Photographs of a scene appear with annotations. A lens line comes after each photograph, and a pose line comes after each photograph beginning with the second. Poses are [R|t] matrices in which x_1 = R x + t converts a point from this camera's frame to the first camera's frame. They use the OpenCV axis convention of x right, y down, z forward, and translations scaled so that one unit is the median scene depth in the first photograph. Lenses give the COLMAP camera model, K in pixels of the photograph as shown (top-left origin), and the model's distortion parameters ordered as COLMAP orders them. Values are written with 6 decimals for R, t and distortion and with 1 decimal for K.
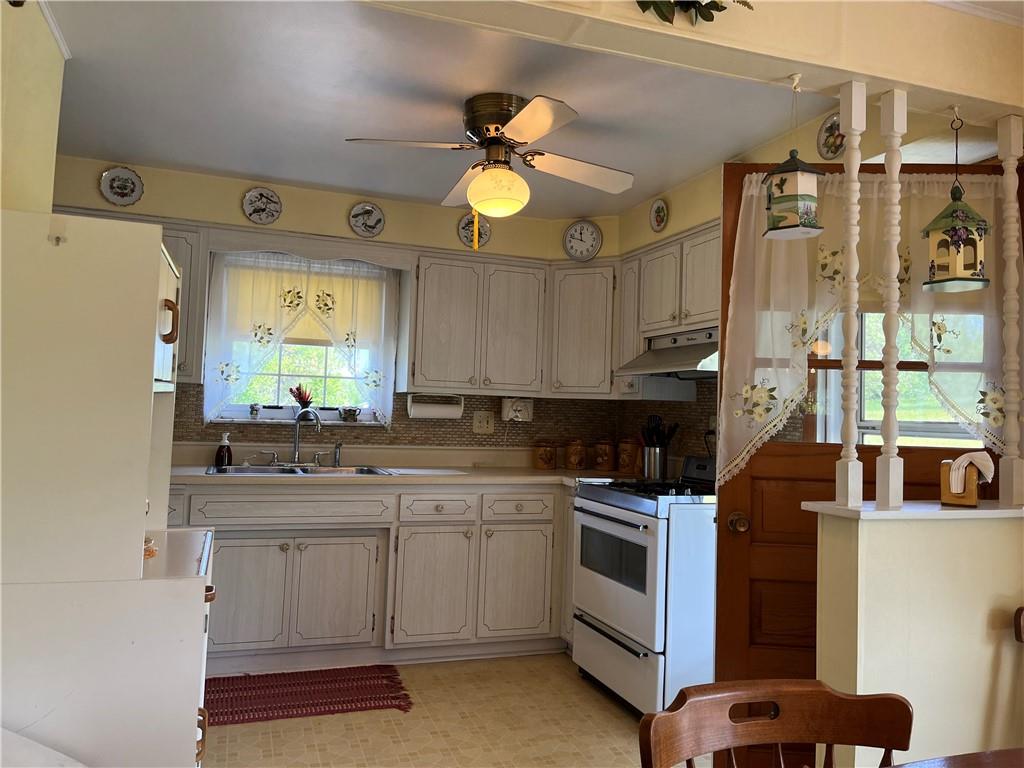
lens RADIAL K [[772.6, 0, 519.5], [0, 772.6, 378.5], [0, 0, 1]] dist [-0.008277, -0.018269]
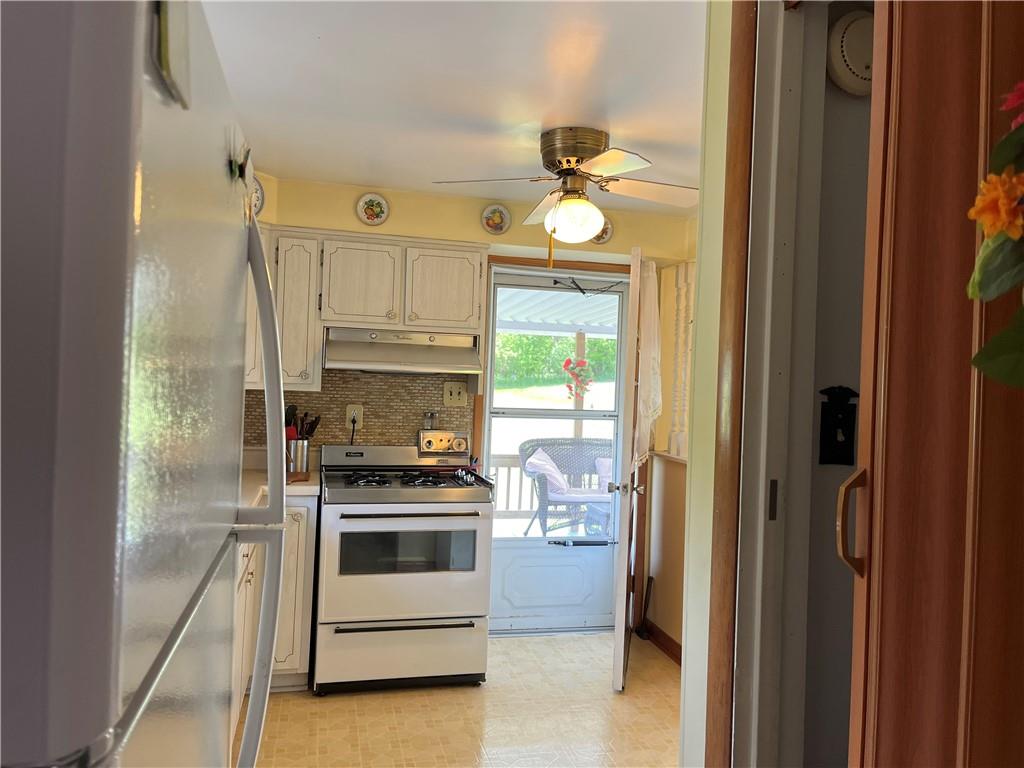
lens RADIAL K [[772.6, 0, 521.9], [0, 772.6, 385.0], [0, 0, 1]] dist [-0.008277, -0.018269]
pose [[0.089972, -0.047130, 0.994829, -0.827532], [-0.086770, 0.994711, 0.054972, -0.060064], [-0.992157, -0.091267, 0.085407, 0.731069]]
